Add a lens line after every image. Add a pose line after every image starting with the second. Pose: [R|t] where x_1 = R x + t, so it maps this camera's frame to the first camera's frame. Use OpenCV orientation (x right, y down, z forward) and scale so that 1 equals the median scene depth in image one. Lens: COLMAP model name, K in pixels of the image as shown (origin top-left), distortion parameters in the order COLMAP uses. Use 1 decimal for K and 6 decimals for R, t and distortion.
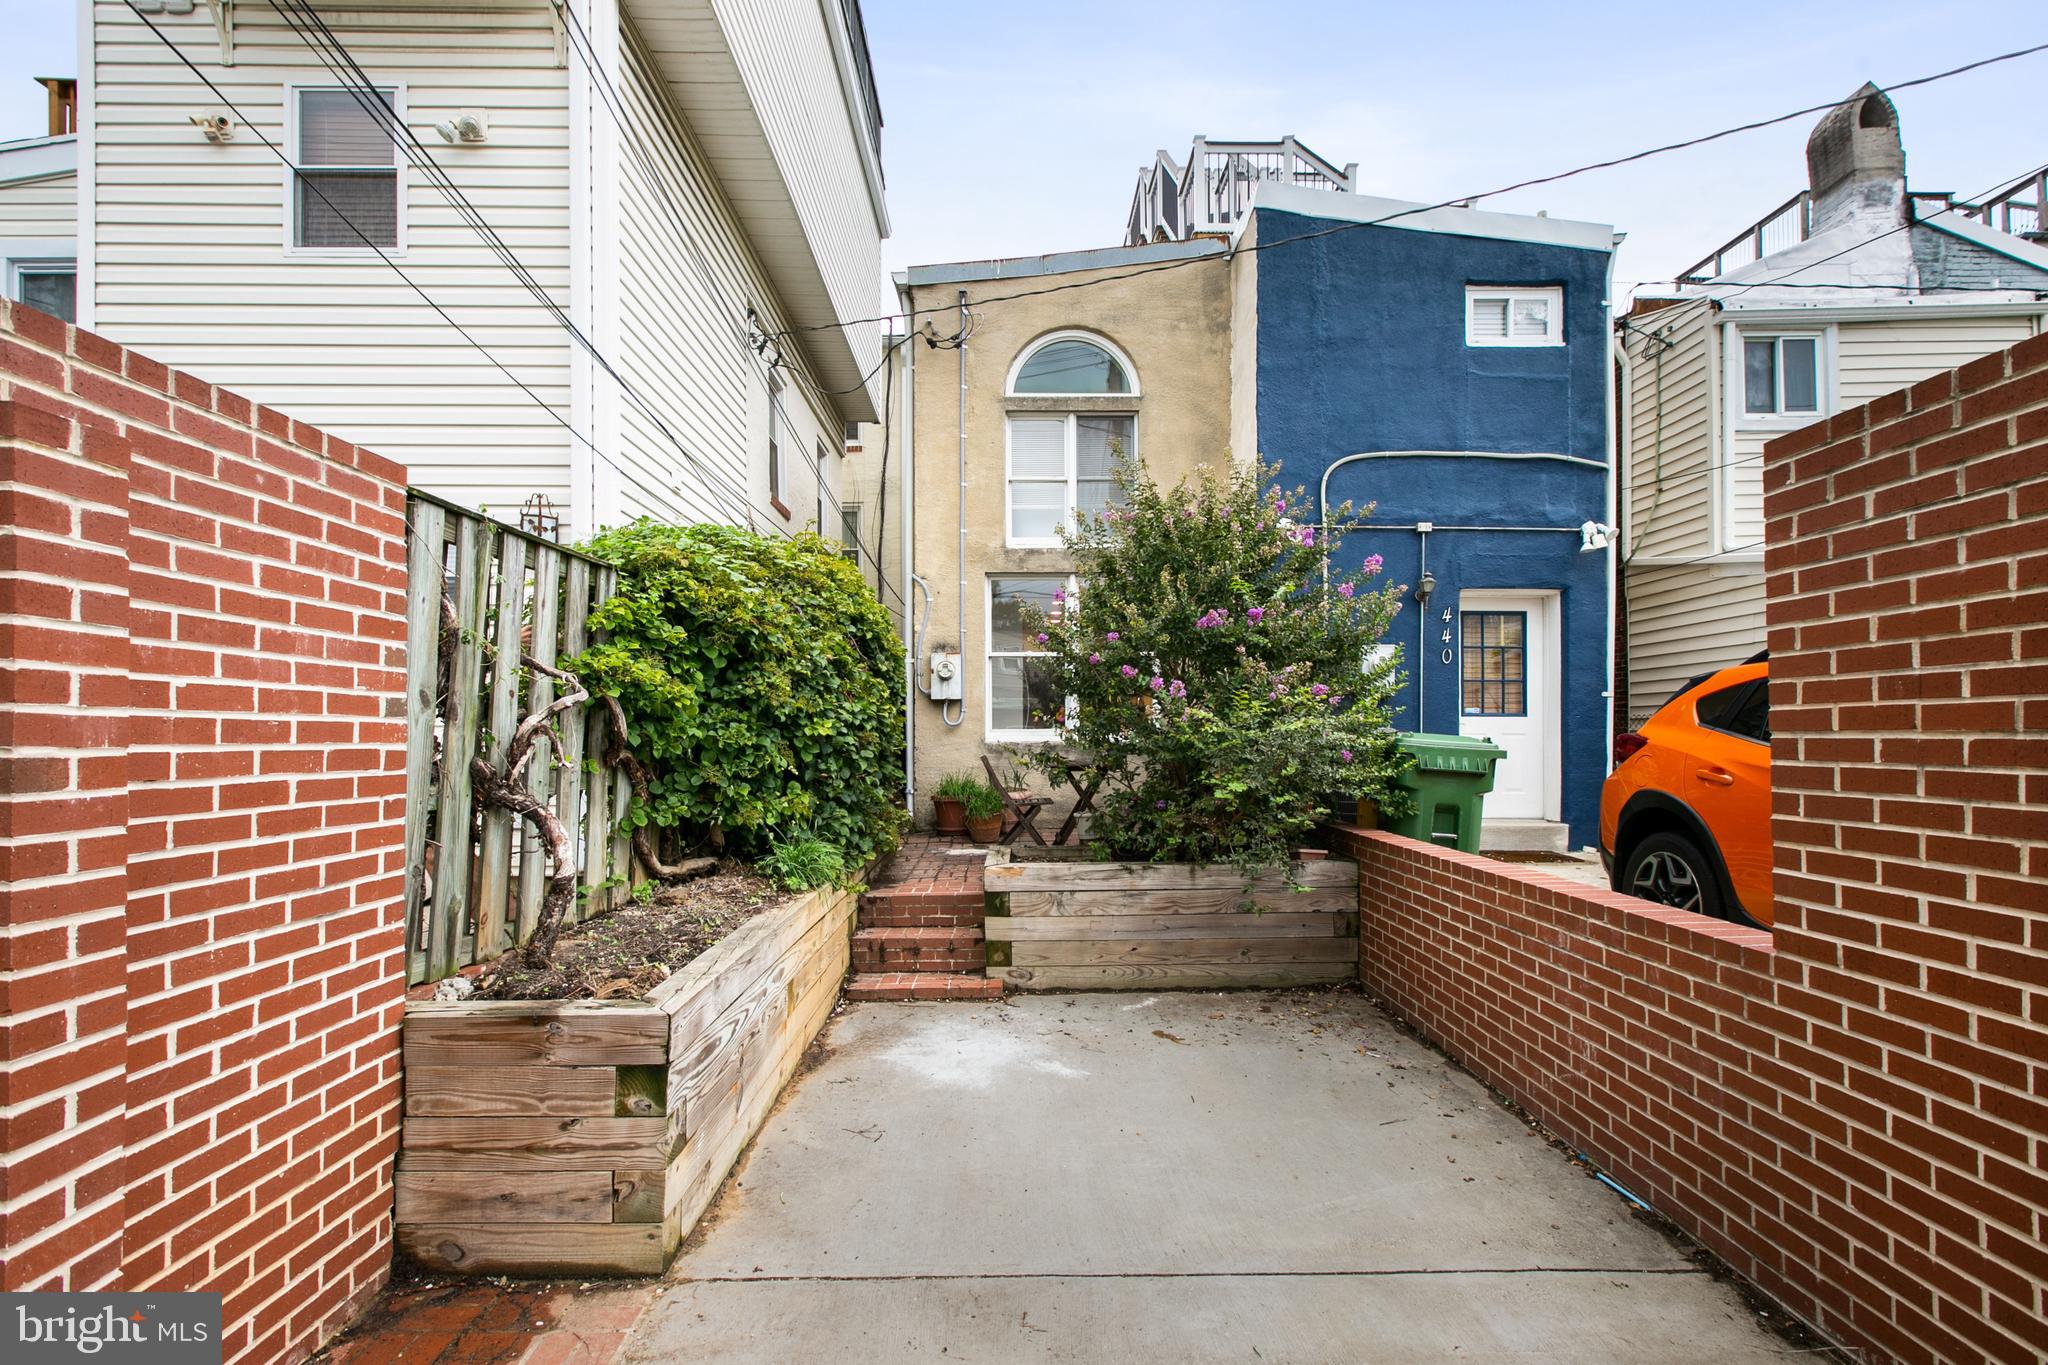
lens RADIAL K [[918.8, 0, 1030.5], [0, 918.8, 784.6], [0, 0, 1]] dist [0.003536, -0.000607]
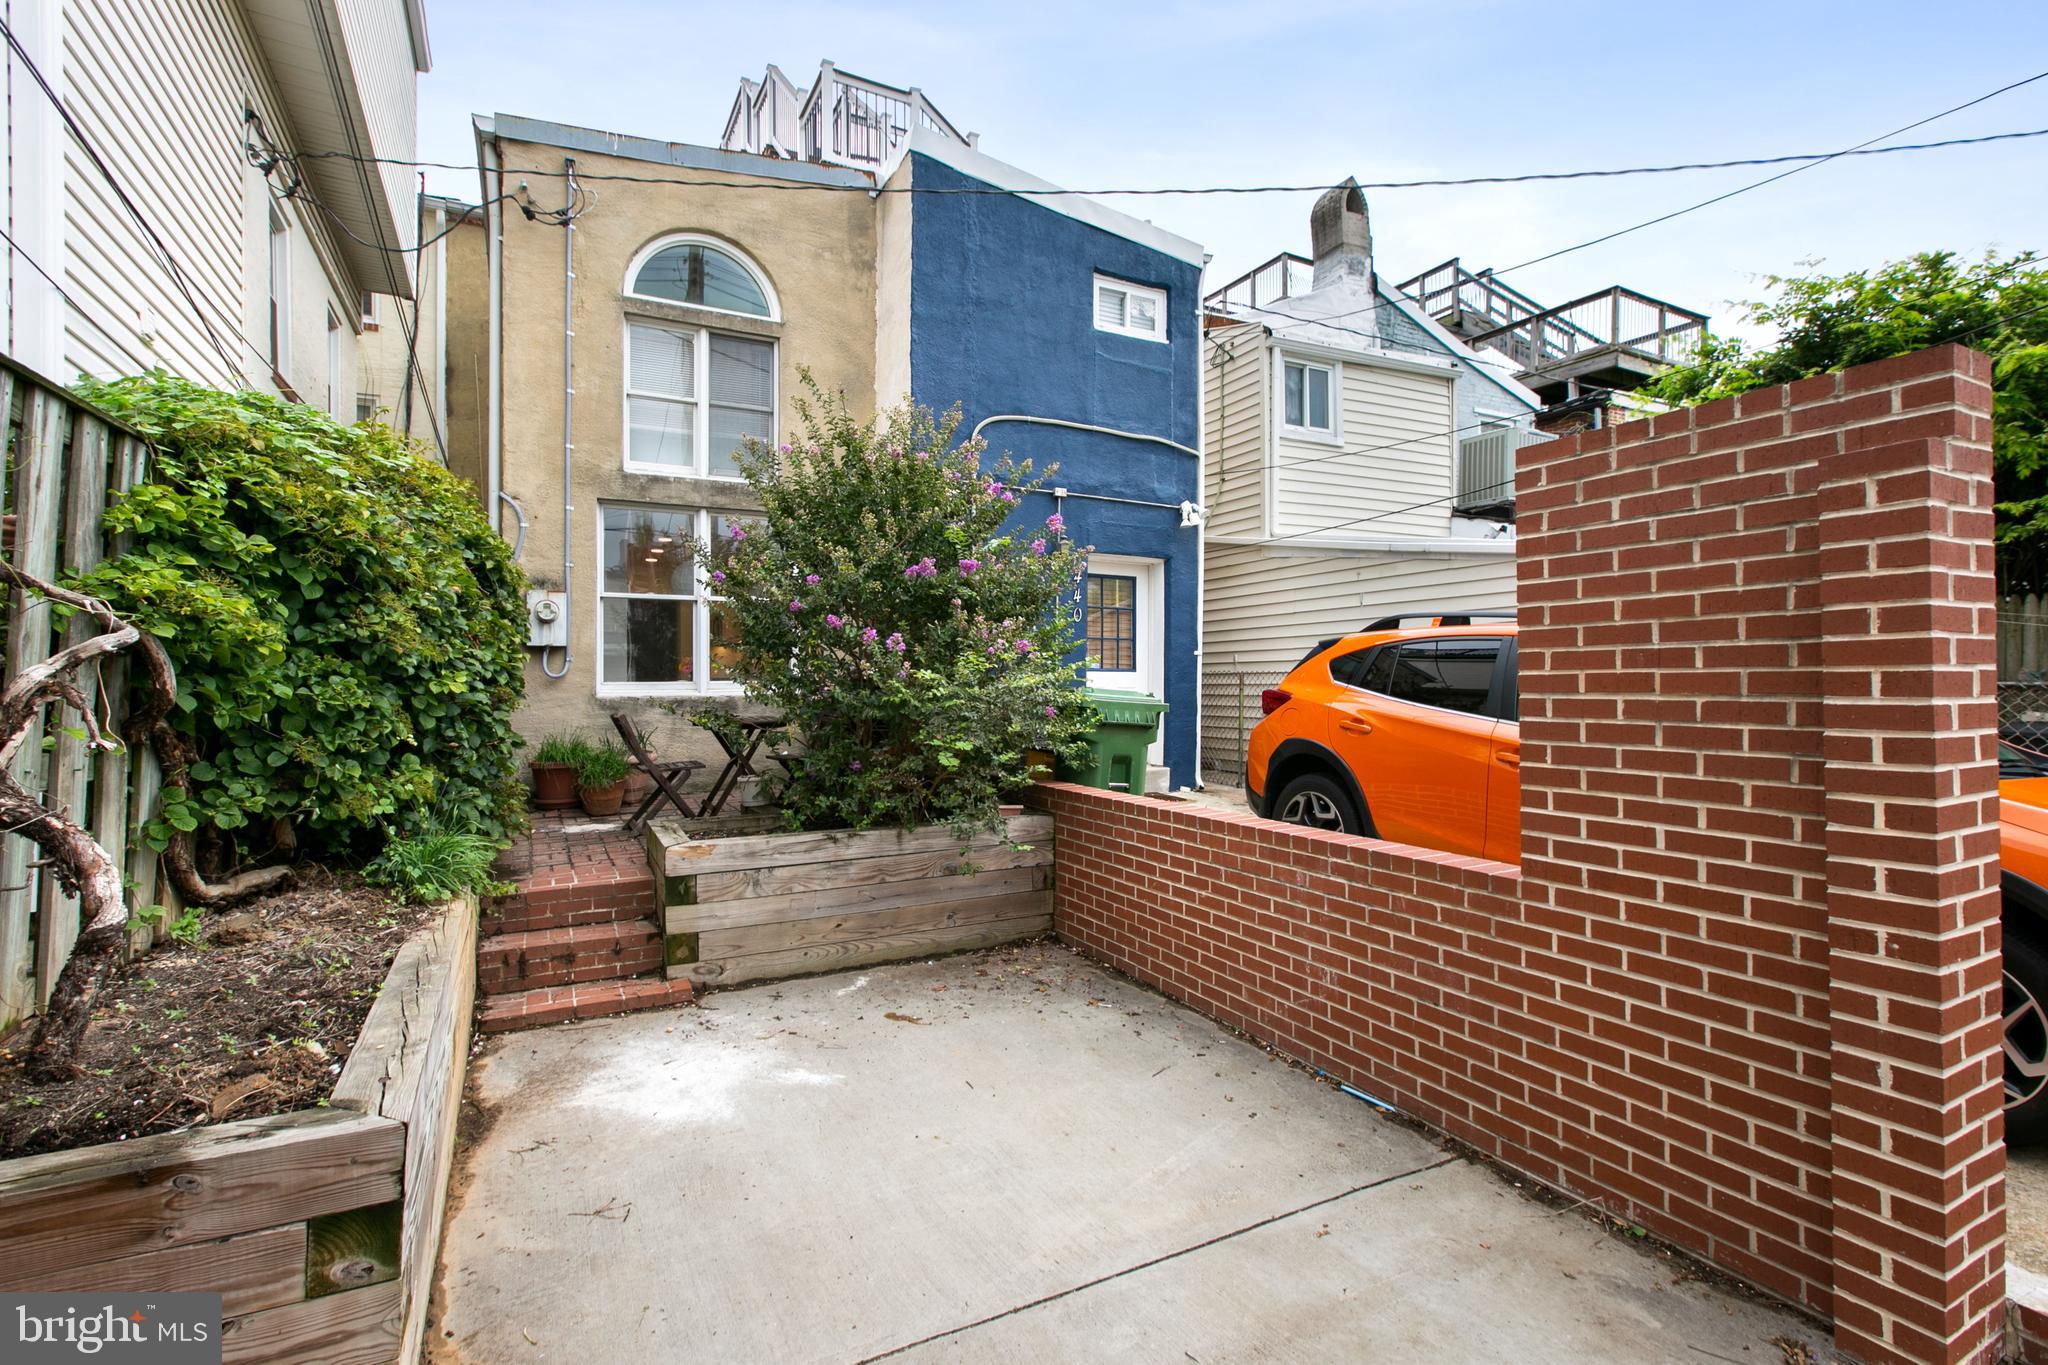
lens RADIAL K [[929.2, 0, 1015.4], [0, 929.2, 728.0], [0, 0, 1]] dist [0.003502, -0.000096]
pose [[0.896314, -0.019152, 0.443006, -0.154077], [0.022775, 0.999737, -0.002860, -0.011653], [-0.442835, 0.012653, 0.896514, 0.106198]]
